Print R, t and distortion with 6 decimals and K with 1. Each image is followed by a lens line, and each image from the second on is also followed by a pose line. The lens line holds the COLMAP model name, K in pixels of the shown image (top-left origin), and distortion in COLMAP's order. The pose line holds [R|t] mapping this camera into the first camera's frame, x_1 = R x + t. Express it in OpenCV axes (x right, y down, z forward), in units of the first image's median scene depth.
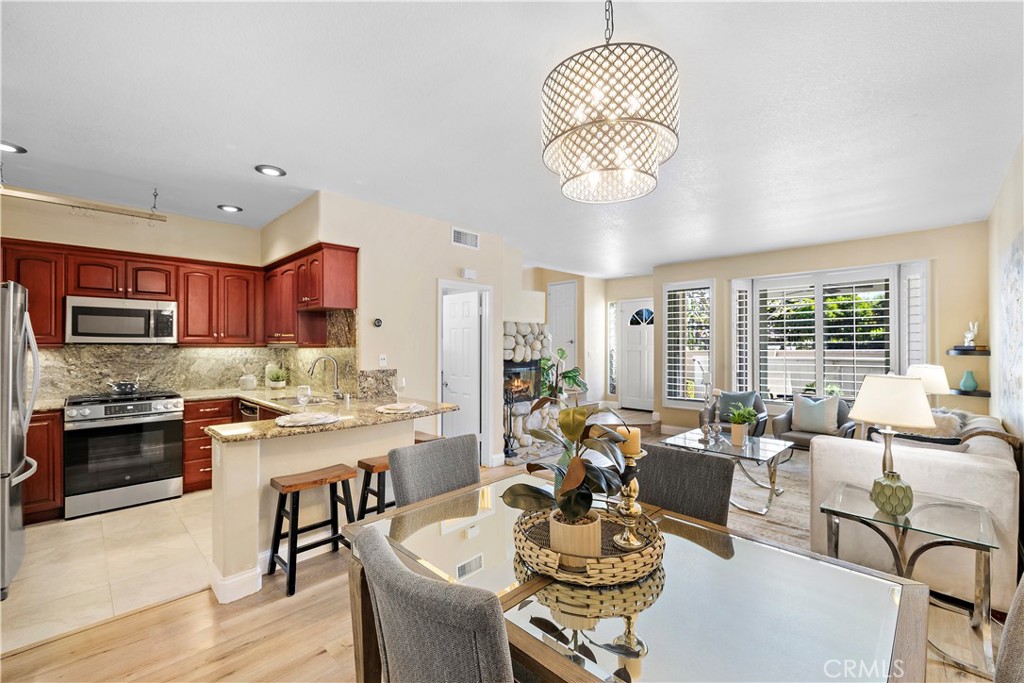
lens RADIAL K [[431.3, 0, 514.6], [0, 431.3, 344.6], [0, 0, 1]] dist [0.001423, -0.000384]
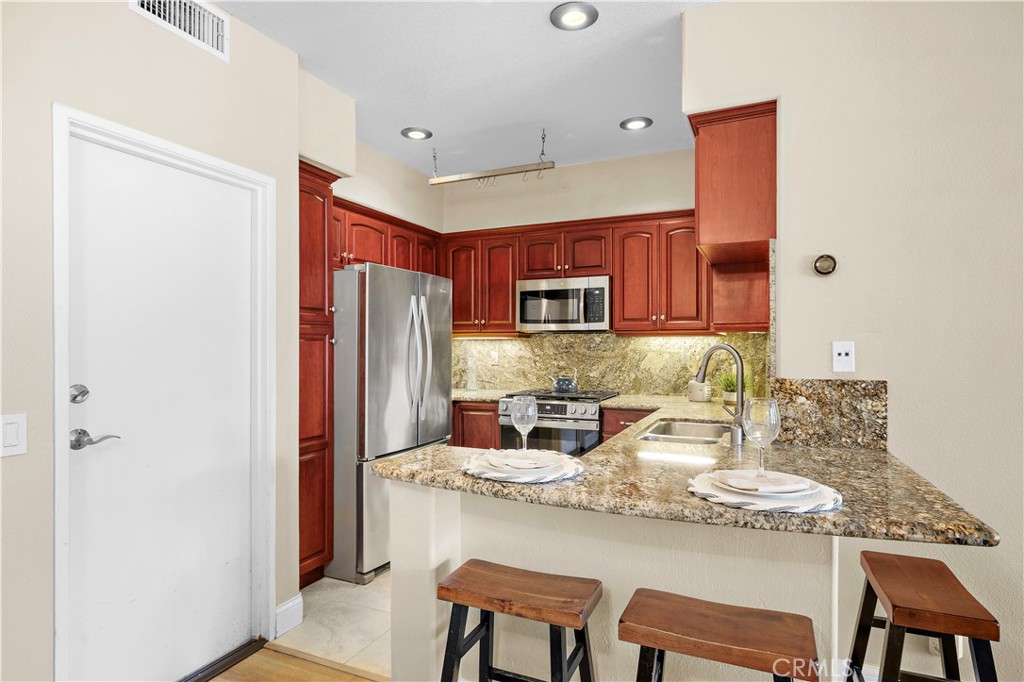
lens RADIAL K [[551.0, 0, 512.0], [0, 551.0, 346.3], [0, 0, 1]] dist [-0.001067, -0.000099]
pose [[0.346251, -0.000115, -0.938142, 0.056308], [-0.000791, 1.000000, -0.000415, 0.021438], [0.938142, 0.000886, 0.346251, 0.421109]]
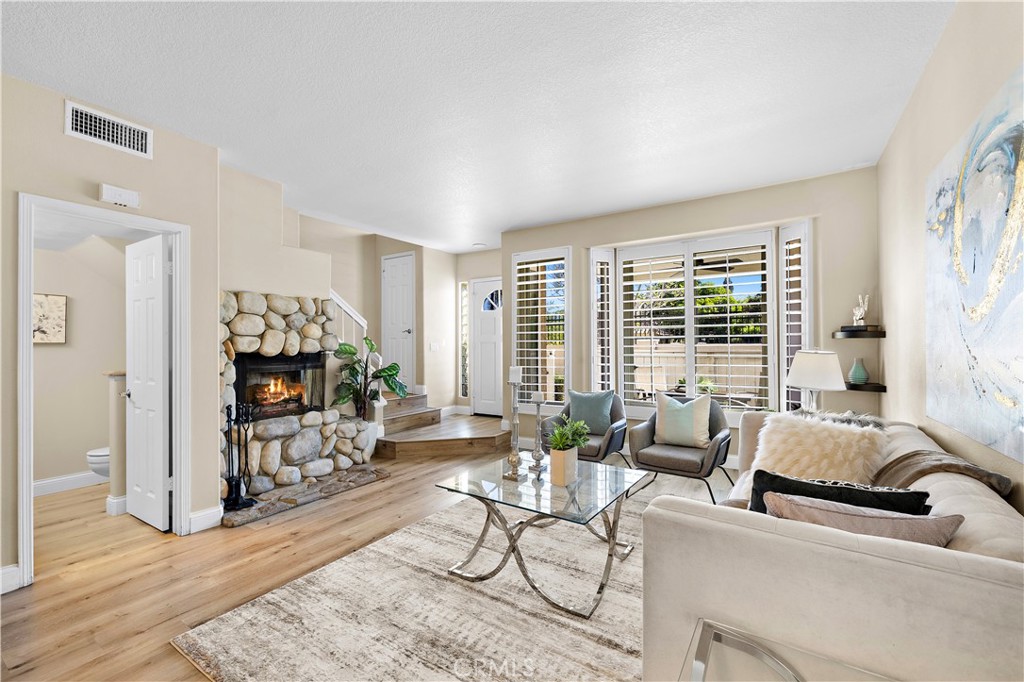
lens RADIAL K [[427.8, 0, 516.2], [0, 427.8, 343.3], [0, 0, 1]] dist [-0.001786, -0.000050]
pose [[0.978759, -0.005812, 0.204933, 0.262882], [0.006294, 0.999979, -0.001704, 0.027975], [-0.204919, 0.002957, 0.978775, 0.335030]]
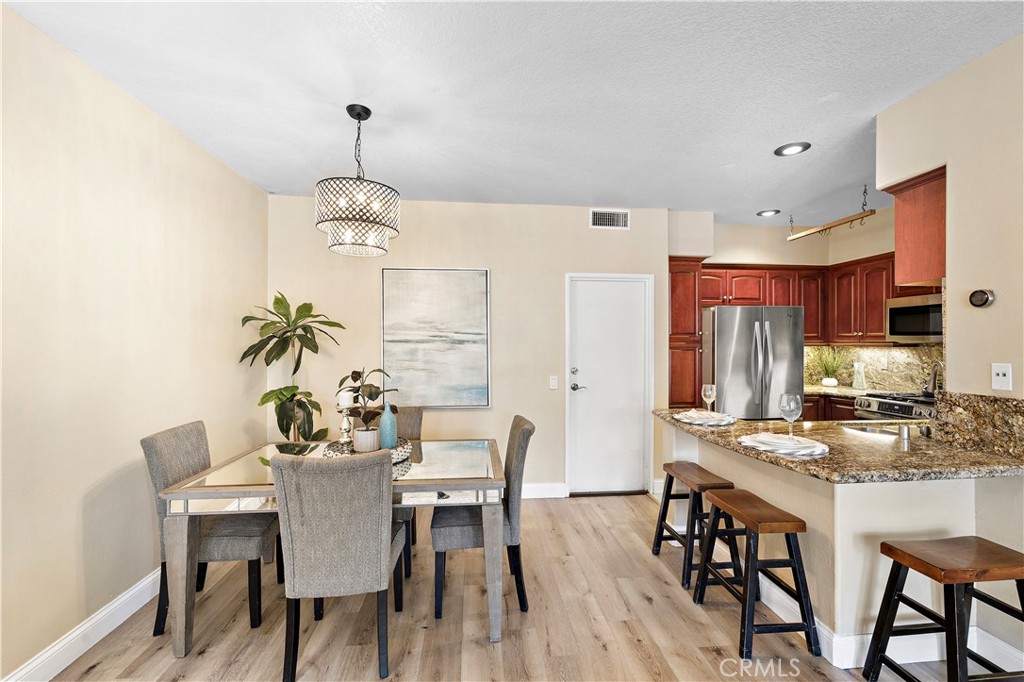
lens RADIAL K [[431.3, 0, 514.6], [0, 431.3, 344.1], [0, 0, 1]] dist [0.001423, -0.000384]
pose [[-0.640031, 0.001311, -0.768348, 0.308568], [-0.001531, 0.999994, 0.002982, 0.000379], [0.768347, 0.003085, -0.640026, 0.710689]]
